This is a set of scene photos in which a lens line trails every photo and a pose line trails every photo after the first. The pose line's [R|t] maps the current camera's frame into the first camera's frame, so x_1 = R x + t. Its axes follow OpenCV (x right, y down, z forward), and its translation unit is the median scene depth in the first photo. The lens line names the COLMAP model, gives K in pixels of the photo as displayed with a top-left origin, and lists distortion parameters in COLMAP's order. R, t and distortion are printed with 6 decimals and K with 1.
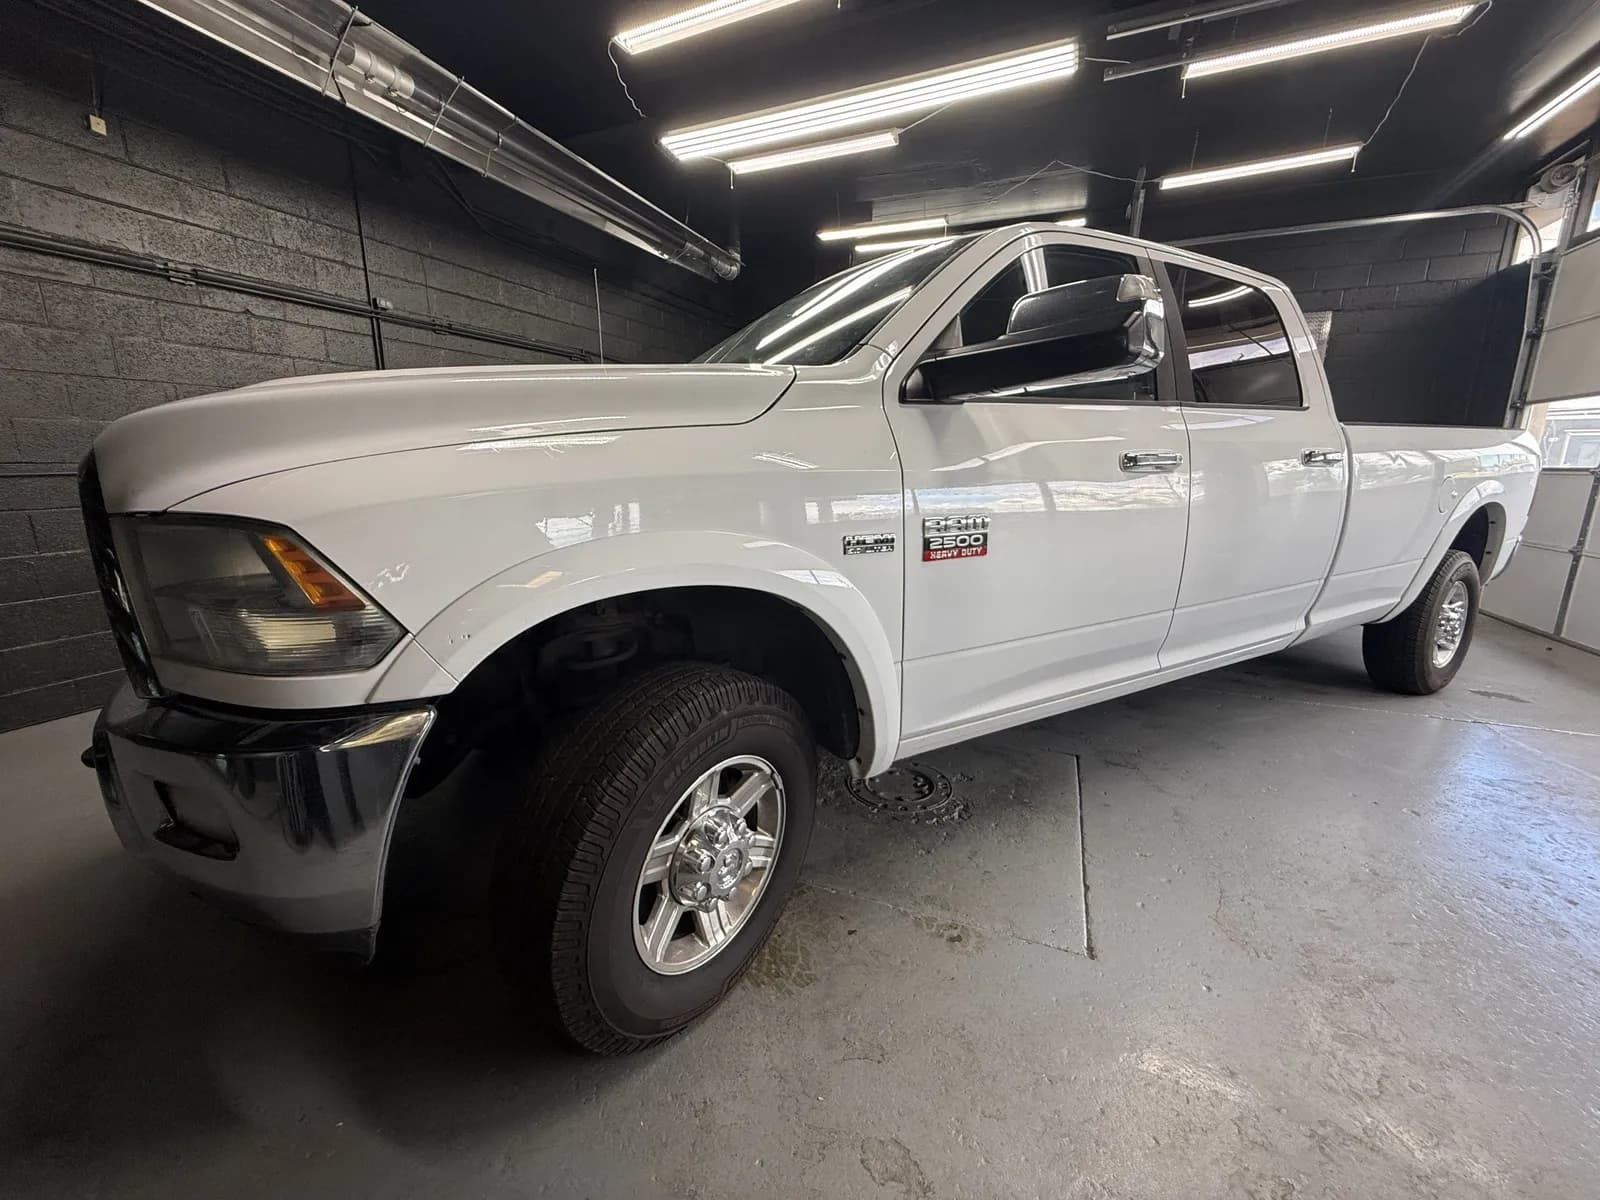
lens RADIAL K [[637.5, 0, 800.0], [0, 637.5, 600.0], [0, 0, 1]] dist [0.000163, 0.000025]
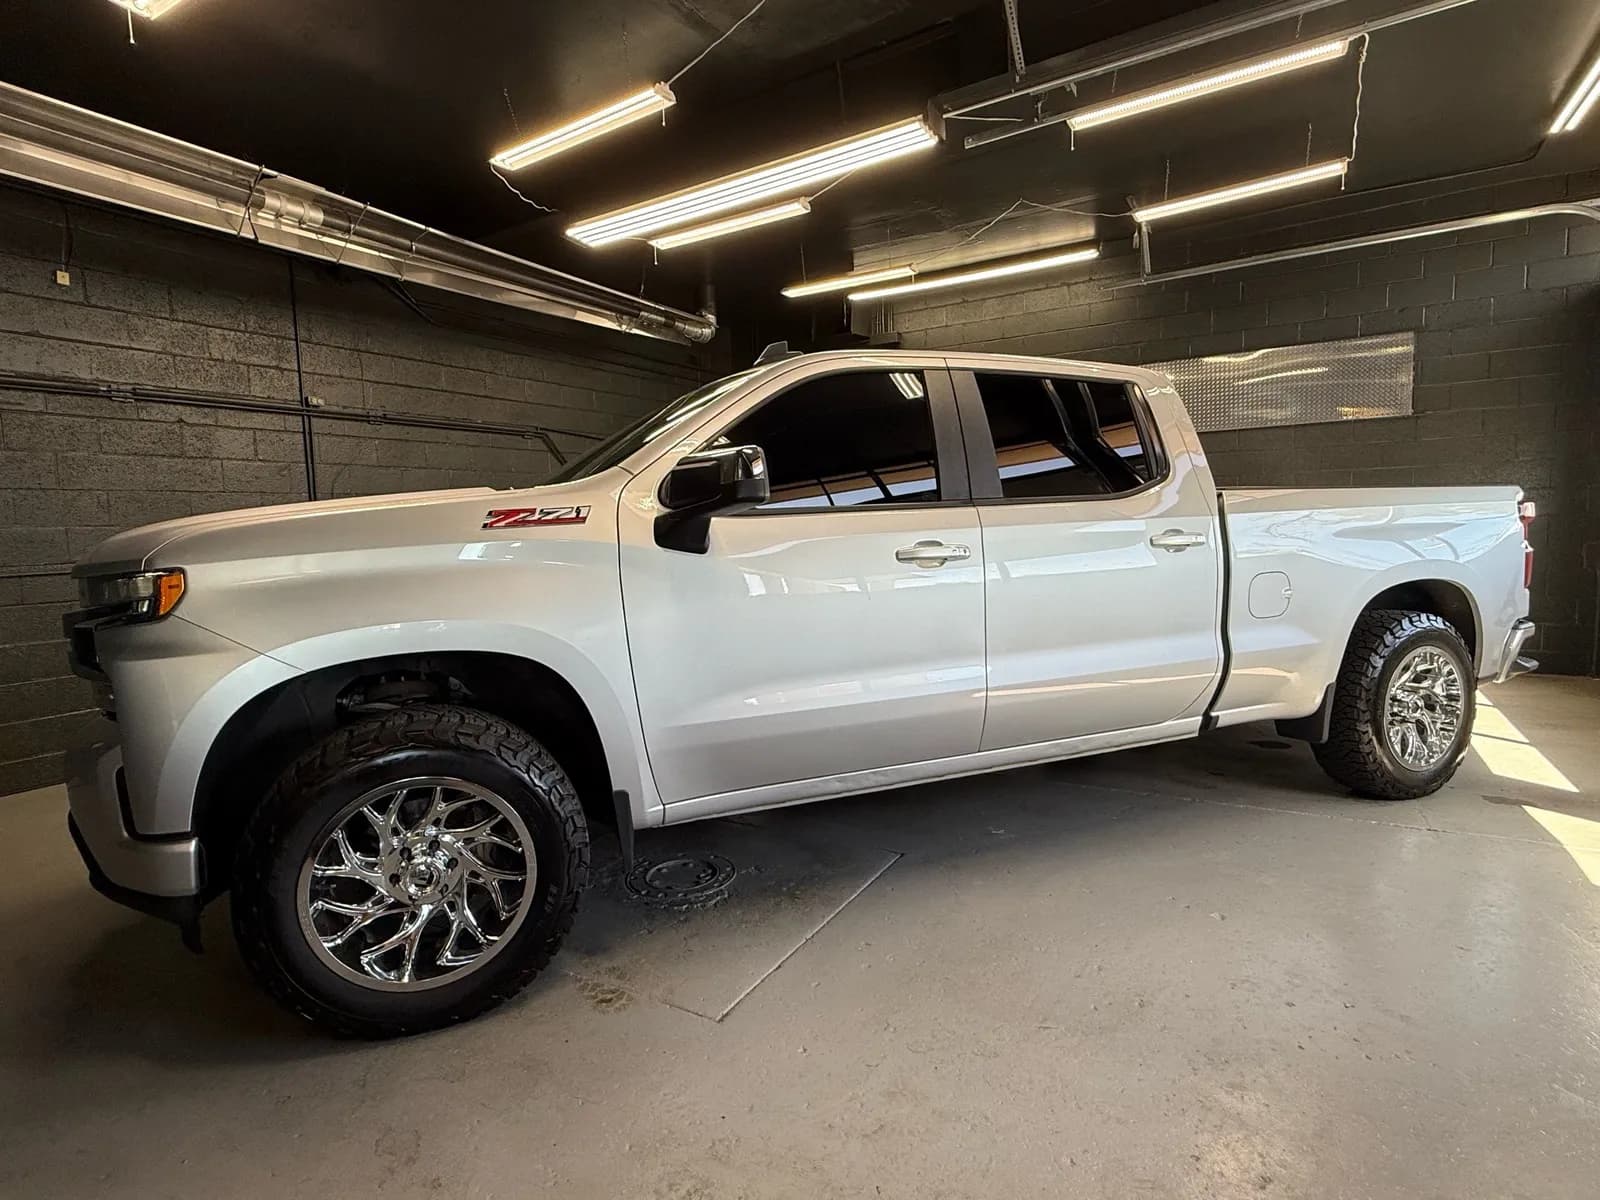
lens RADIAL K [[820.1, 0, 800.0], [0, 820.1, 600.0], [0, 0, 1]] dist [-0.001144, -0.000524]
pose [[0.989657, -0.023400, -0.141534, 0.305112], [0.005064, 0.991690, -0.128550, 0.022933], [0.143366, 0.126504, 0.981551, -0.139457]]
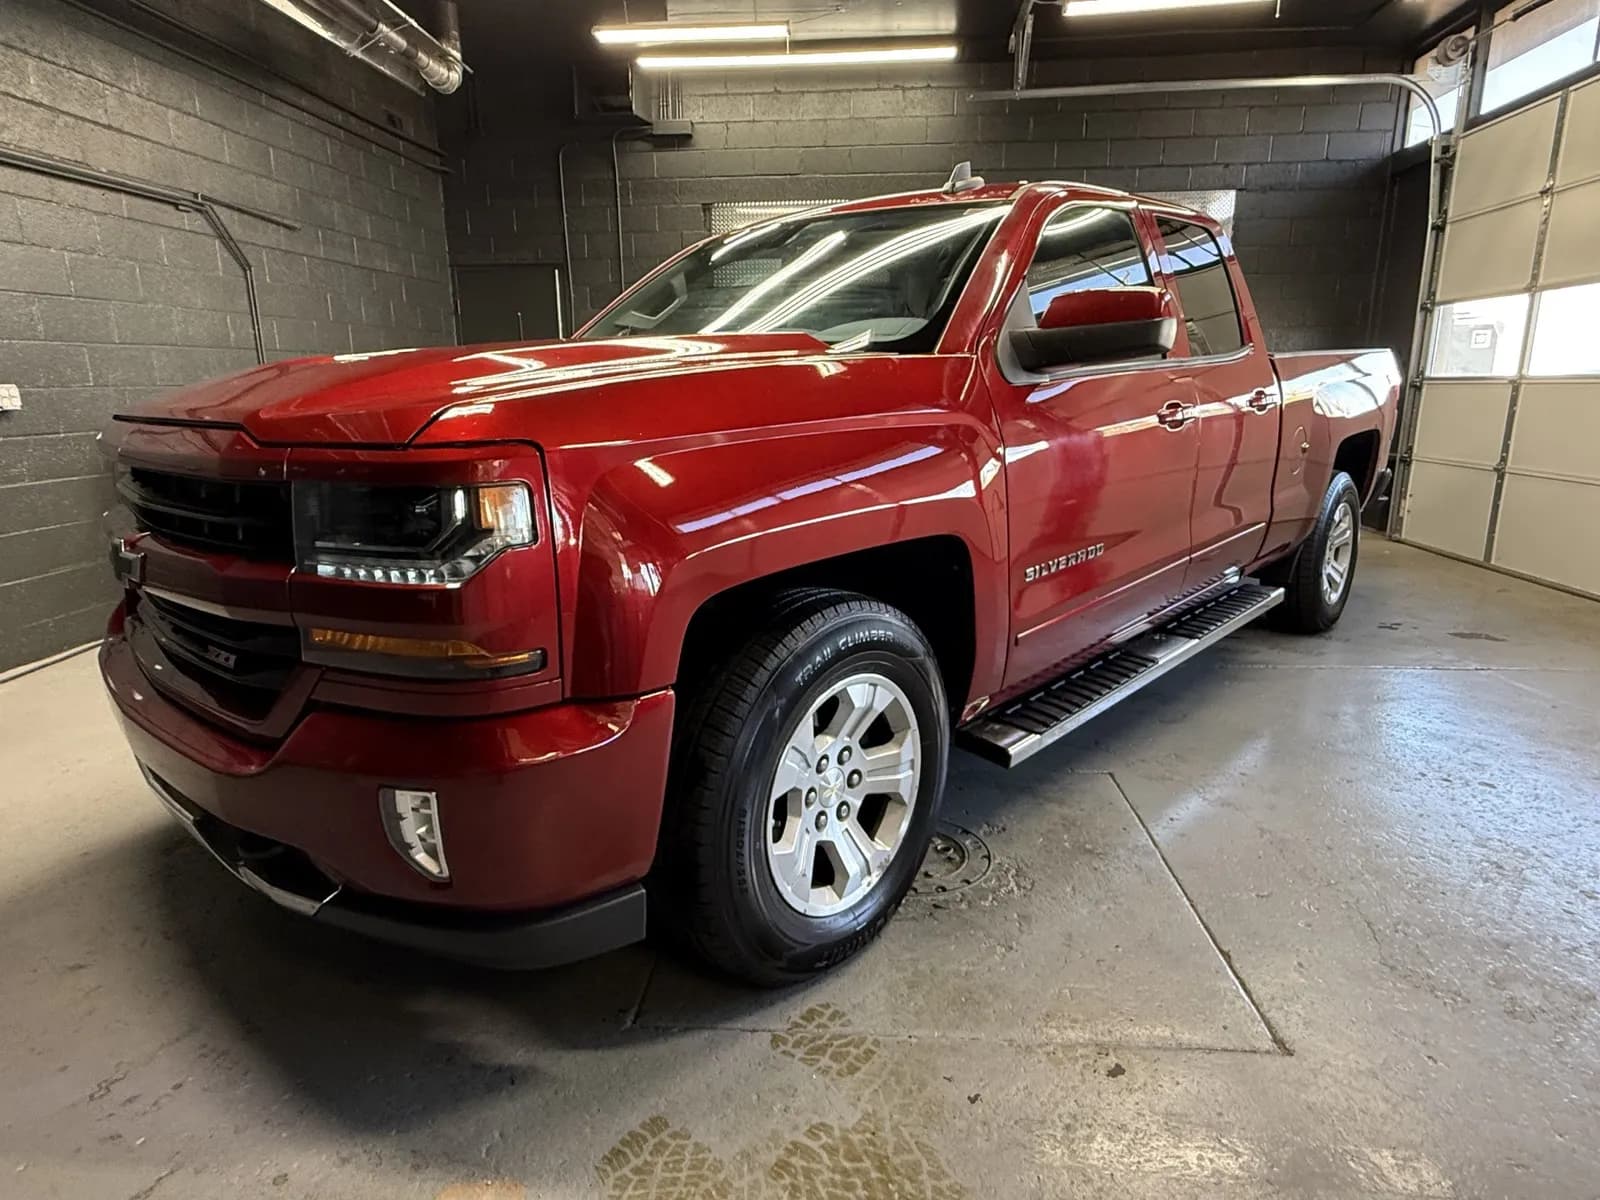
lens RADIAL K [[898.2, 0, 800.0], [0, 898.2, 600.0], [0, 0, 1]] dist [0.002695, -0.000979]
pose [[0.951684, -0.085713, 0.294875, -0.137185], [0.079029, 0.996274, 0.034534, -0.014292], [-0.296736, -0.009562, 0.954912, 0.078505]]
